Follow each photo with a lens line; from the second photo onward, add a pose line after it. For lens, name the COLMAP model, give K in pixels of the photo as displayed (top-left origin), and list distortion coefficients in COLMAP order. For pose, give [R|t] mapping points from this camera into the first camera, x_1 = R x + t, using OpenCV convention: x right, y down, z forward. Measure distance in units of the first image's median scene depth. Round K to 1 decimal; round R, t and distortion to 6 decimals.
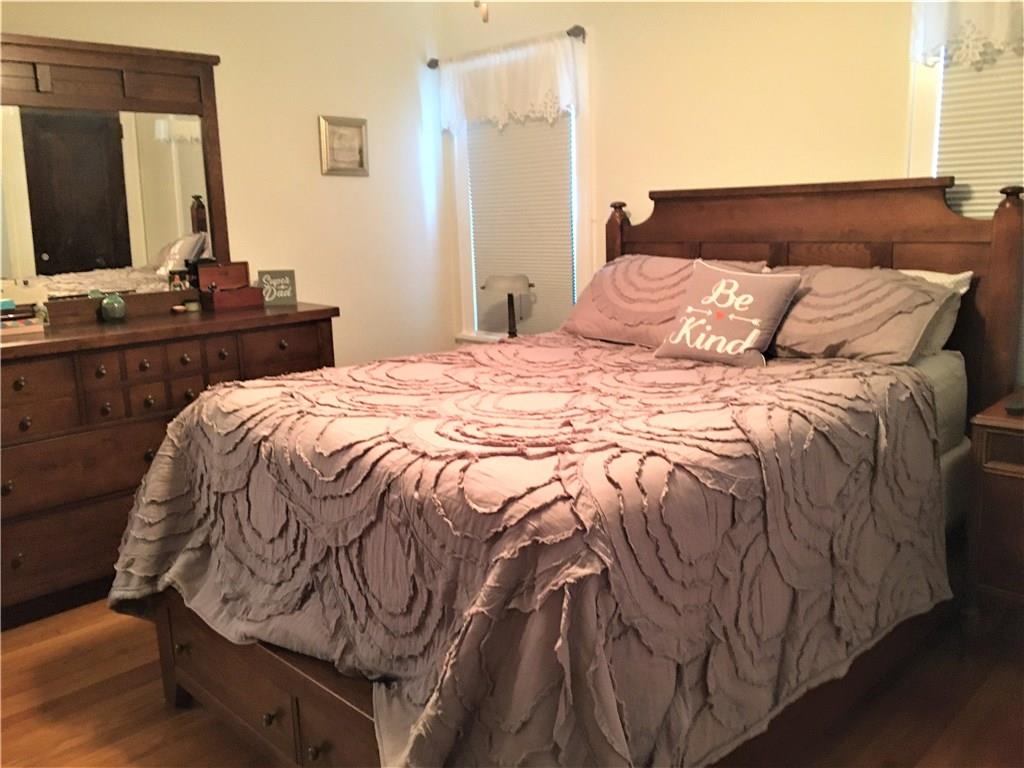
lens RADIAL K [[868.5, 0, 510.4], [0, 868.5, 379.9], [0, 0, 1]] dist [0.044281, -0.045792]
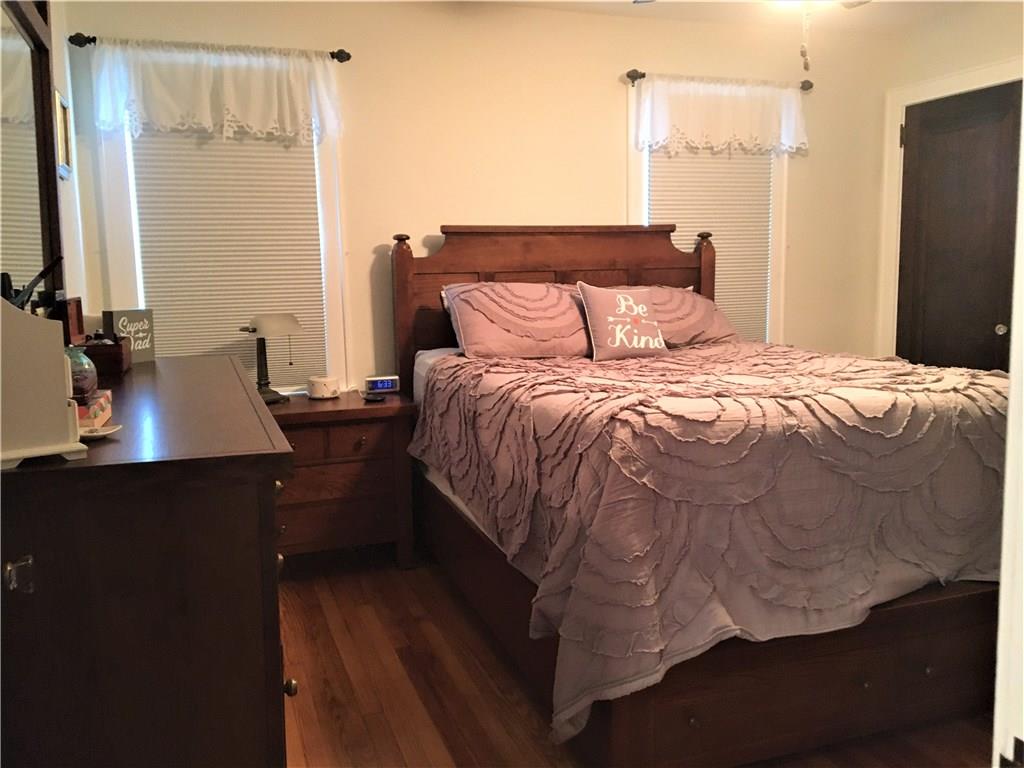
lens RADIAL K [[868.5, 0, 510.8], [0, 868.5, 386.7], [0, 0, 1]] dist [0.044281, -0.045792]
pose [[0.413323, -0.101602, 0.904898, -0.917151], [0.181567, 0.982996, 0.027438, -0.044807], [-0.892299, 0.152959, 0.424742, 0.596488]]
